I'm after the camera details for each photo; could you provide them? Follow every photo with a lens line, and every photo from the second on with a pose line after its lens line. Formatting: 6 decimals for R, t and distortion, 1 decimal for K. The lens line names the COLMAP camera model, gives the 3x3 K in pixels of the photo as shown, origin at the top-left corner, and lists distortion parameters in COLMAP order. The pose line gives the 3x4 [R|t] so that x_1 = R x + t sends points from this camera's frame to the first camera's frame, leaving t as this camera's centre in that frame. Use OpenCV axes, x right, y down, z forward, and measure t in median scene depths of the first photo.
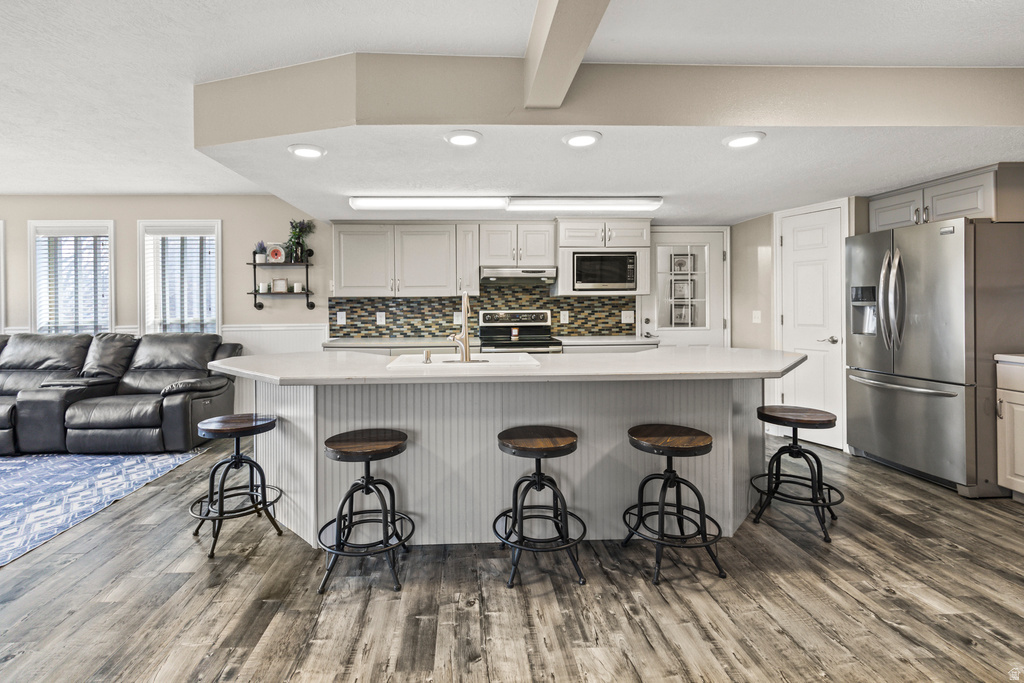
lens RADIAL K [[465.8, 0, 475.5], [0, 465.8, 309.0], [0, 0, 1]] dist [0.014026, -0.003375]
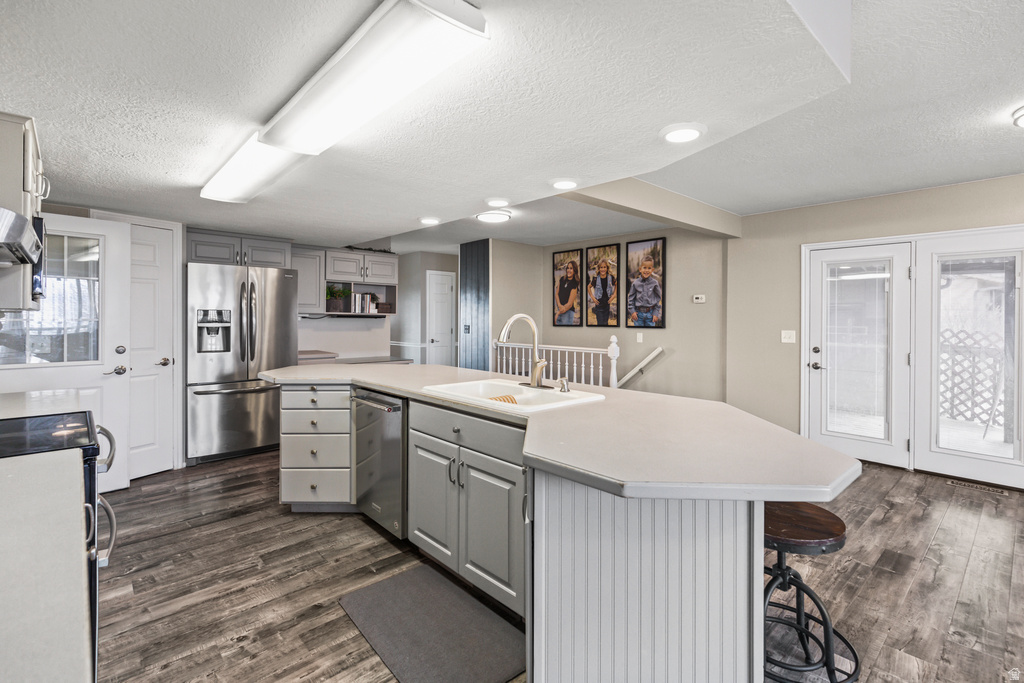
lens RADIAL K [[465.8, 0, 527.1], [0, 465.8, 314.7], [0, 0, 1]] dist [0.014026, -0.003375]
pose [[-0.670912, 0.010448, 0.741463, -0.425302], [0.008992, 0.999942, -0.005954, -0.019135], [-0.741482, 0.002672, -0.670967, 0.954414]]
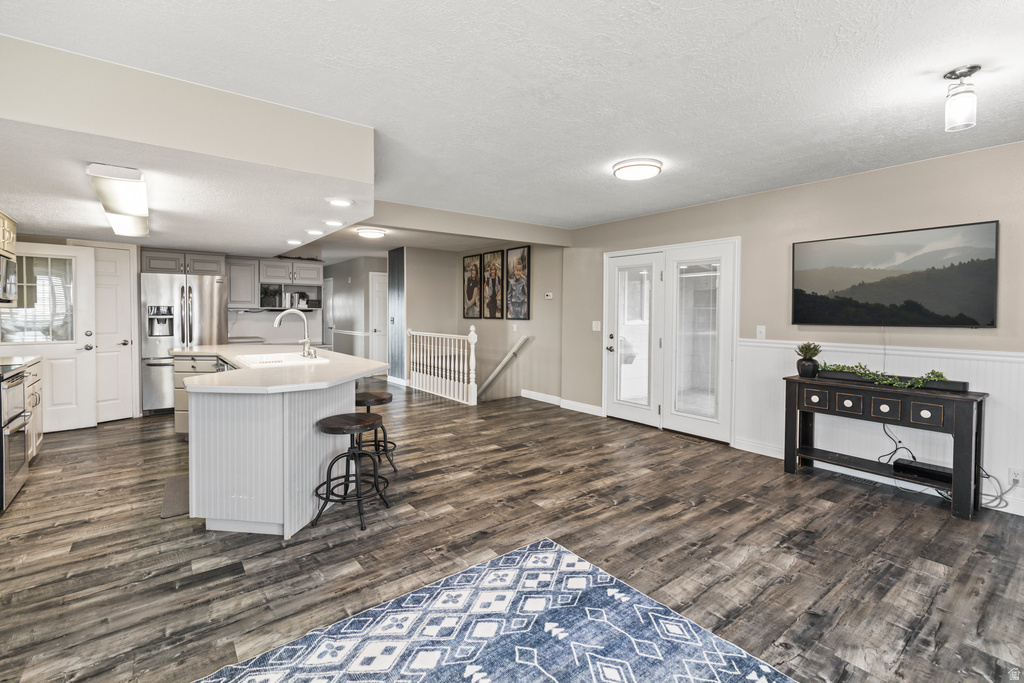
lens RADIAL K [[465.8, 0, 528.1], [0, 465.8, 316.3], [0, 0, 1]] dist [0.014026, -0.003375]
pose [[-0.599171, -0.001657, 0.800620, -0.964976], [0.010813, 0.999890, 0.010162, -0.014175], [-0.800548, 0.014746, -0.599087, 0.759798]]
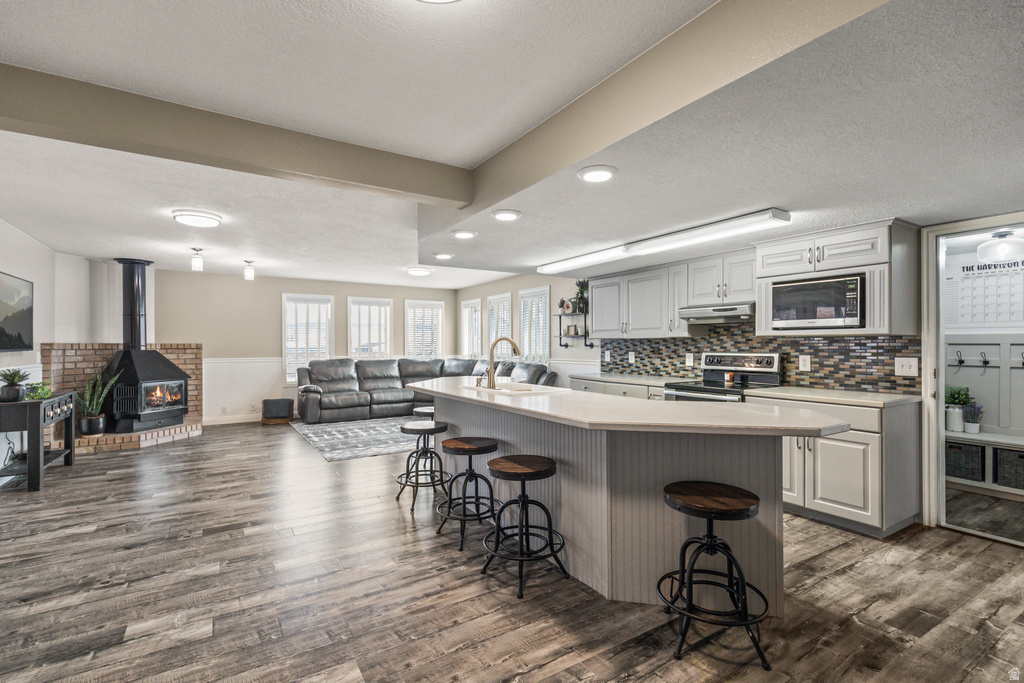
lens RADIAL K [[465.8, 0, 519.0], [0, 465.8, 347.7], [0, 0, 1]] dist [0.014026, -0.003375]
pose [[0.514511, 0.013002, -0.857385, 0.681328], [-0.012171, 0.999895, 0.007860, -0.009477], [0.857397, 0.006392, 0.514615, 0.202811]]
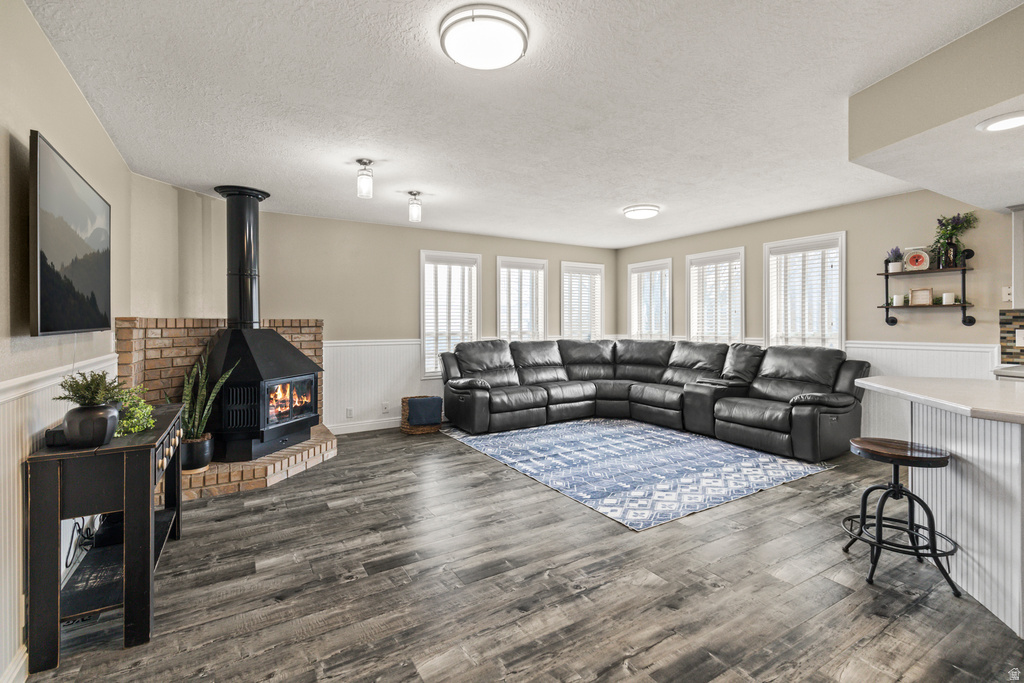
lens RADIAL K [[465.8, 0, 531.4], [0, 465.8, 322.6], [0, 0, 1]] dist [0.014026, -0.003375]
pose [[0.507968, 0.007984, -0.861339, -0.047455], [-0.011177, 0.999934, 0.002677, 0.001956], [0.861304, 0.008267, 0.508024, -0.043756]]
